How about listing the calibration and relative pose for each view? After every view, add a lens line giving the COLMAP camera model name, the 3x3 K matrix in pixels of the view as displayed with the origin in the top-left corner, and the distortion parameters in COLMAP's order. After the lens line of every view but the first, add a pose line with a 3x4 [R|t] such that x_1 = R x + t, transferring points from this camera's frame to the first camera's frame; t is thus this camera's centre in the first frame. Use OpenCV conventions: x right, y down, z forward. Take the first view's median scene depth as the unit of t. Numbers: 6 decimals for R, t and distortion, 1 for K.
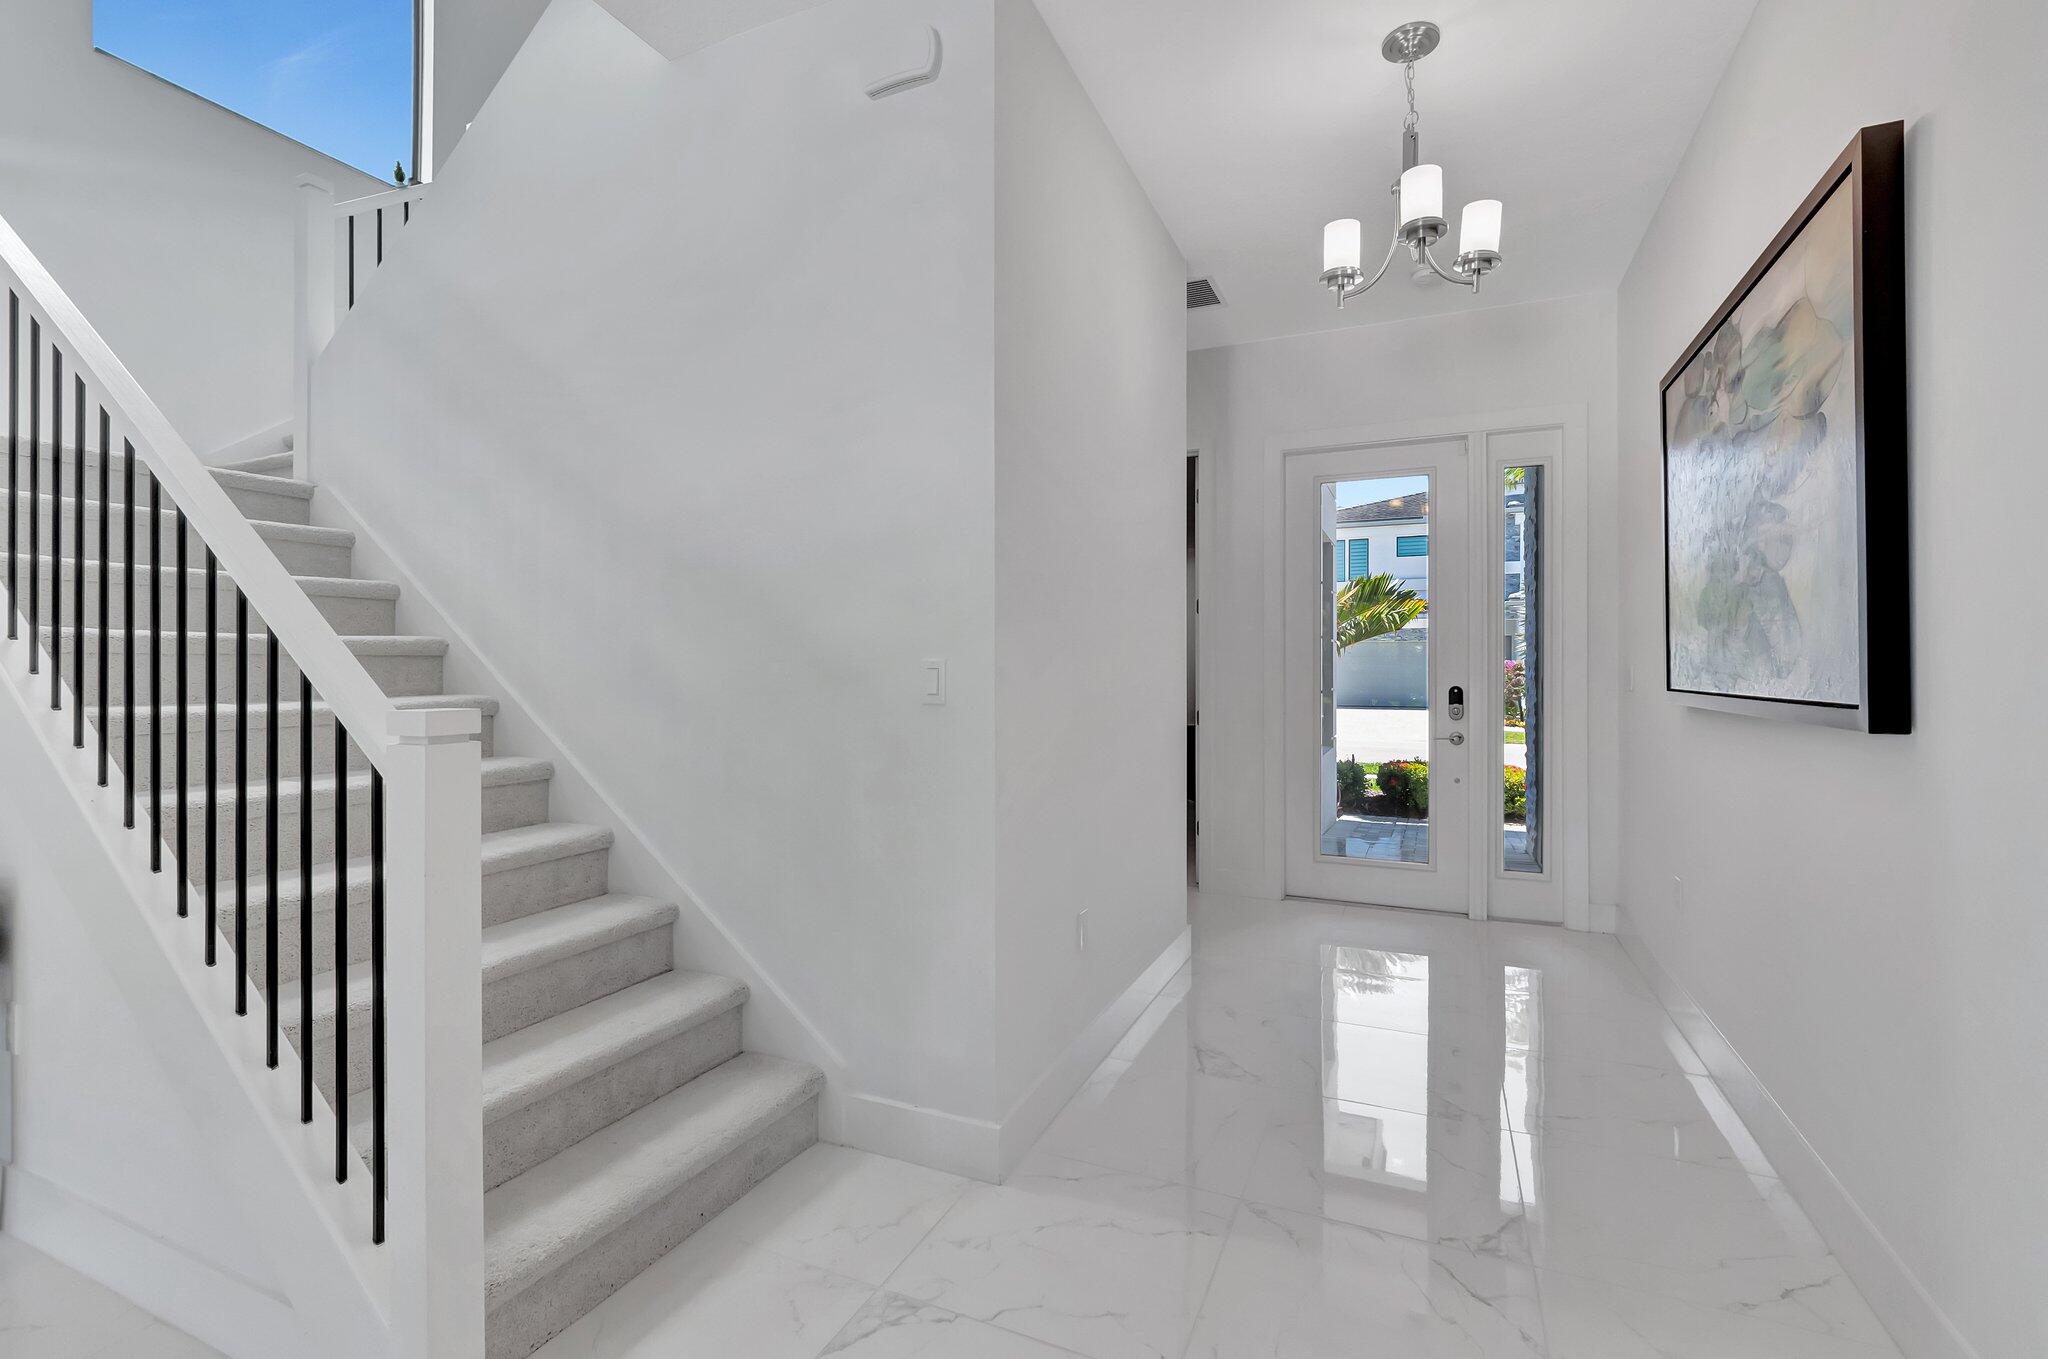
lens RADIAL K [[896.1, 0, 1025.2], [0, 896.1, 668.7], [0, 0, 1]] dist [-0.025869, -0.000452]
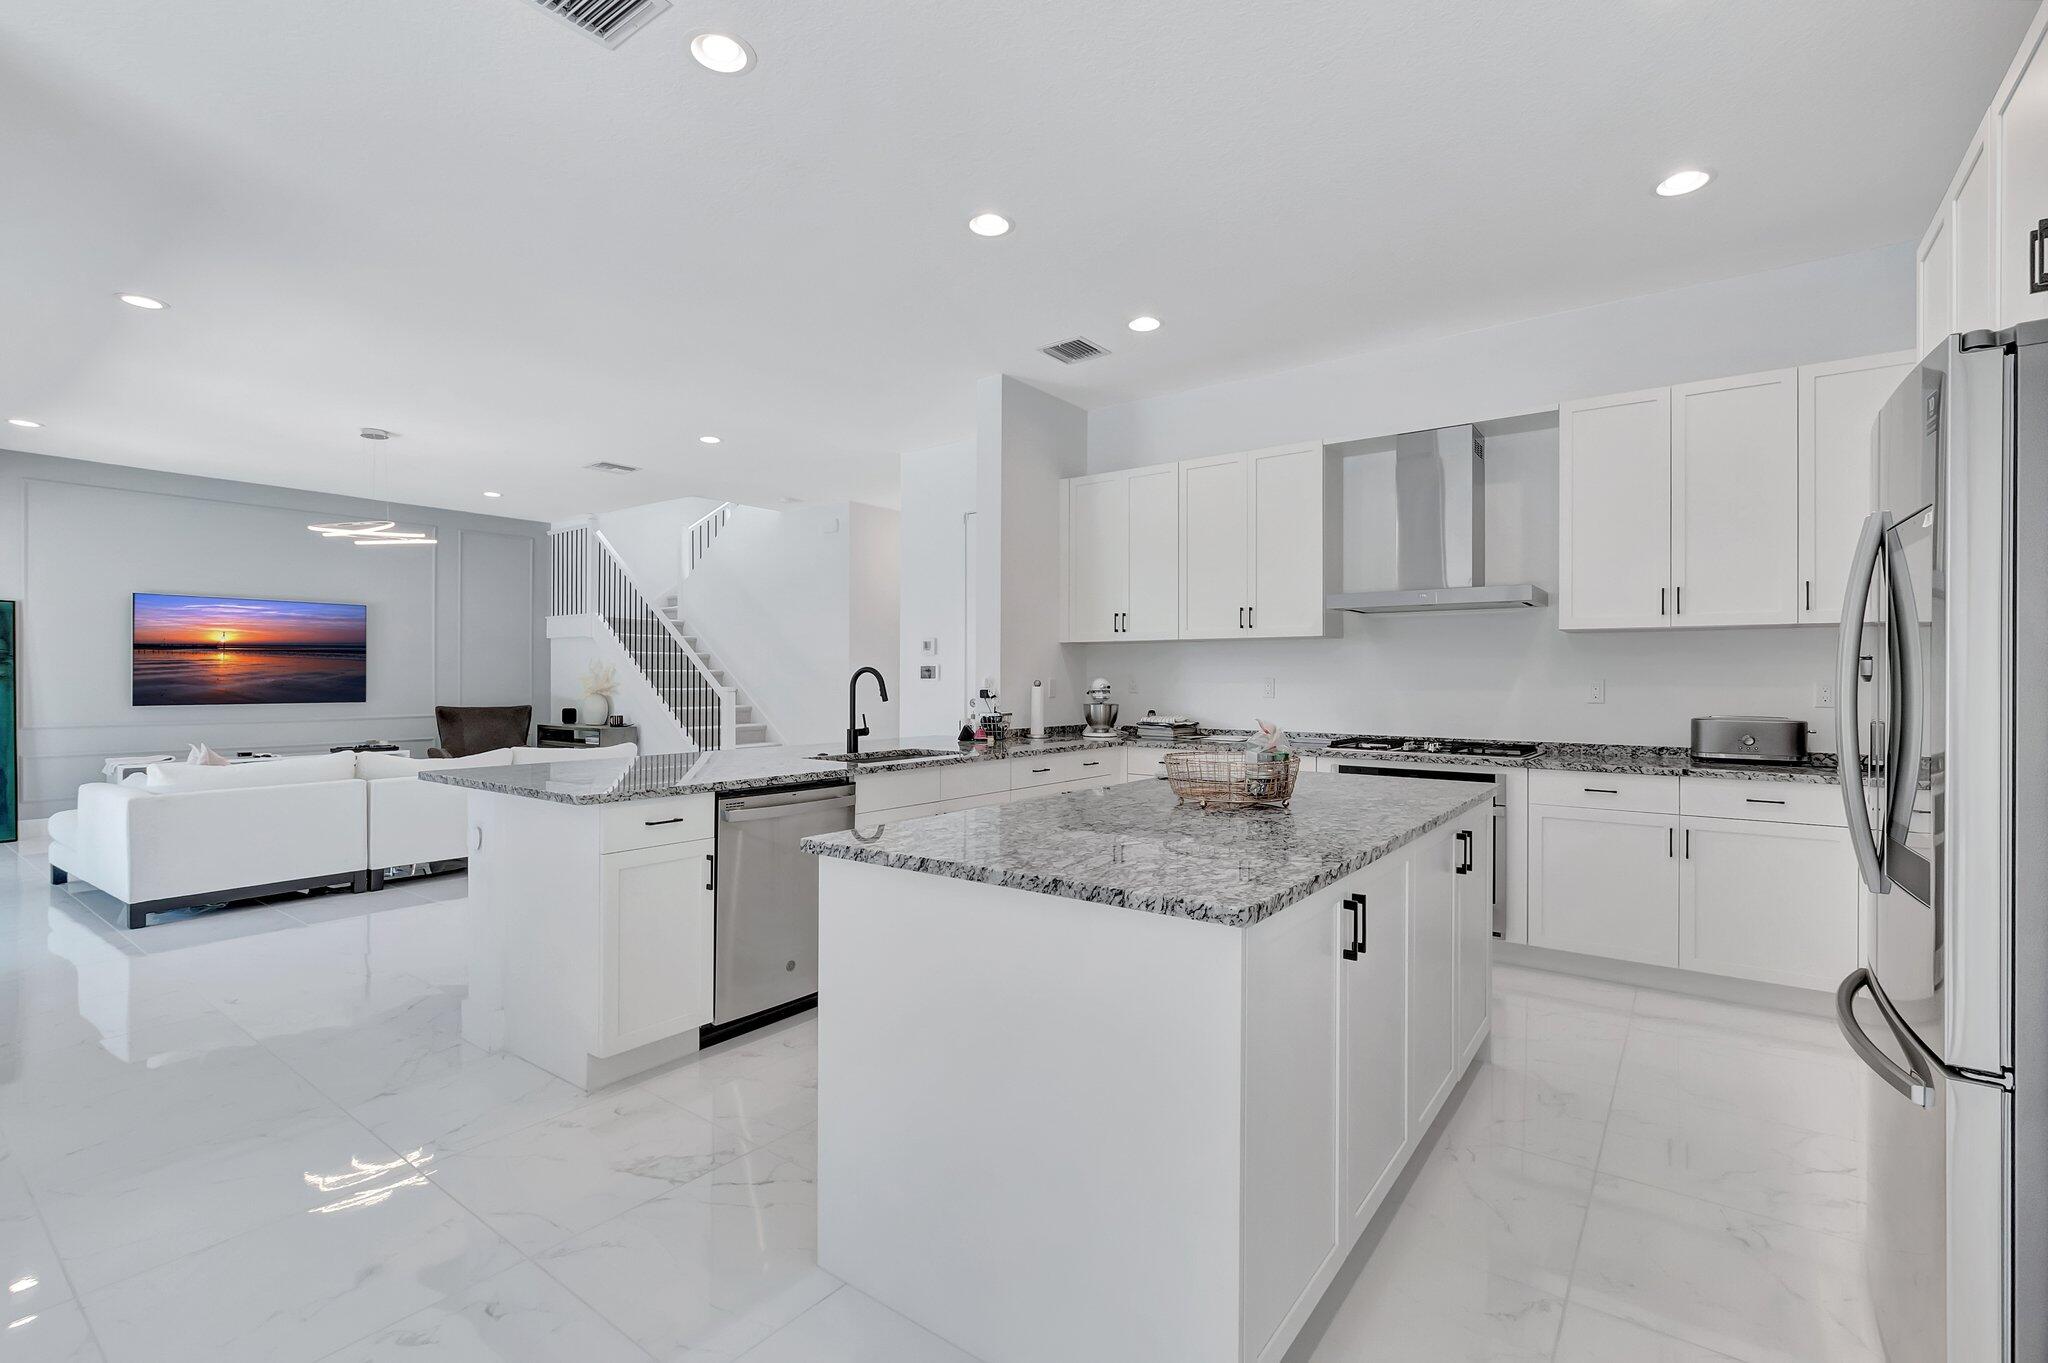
lens RADIAL K [[896.1, 0, 1025.2], [0, 896.1, 670.7], [0, 0, 1]] dist [-0.025869, -0.000452]
pose [[0.974303, 0.001281, -0.225240, 1.689322], [-0.002619, 0.999981, -0.005642, -0.030938], [0.225228, 0.006087, 0.974287, -2.829357]]
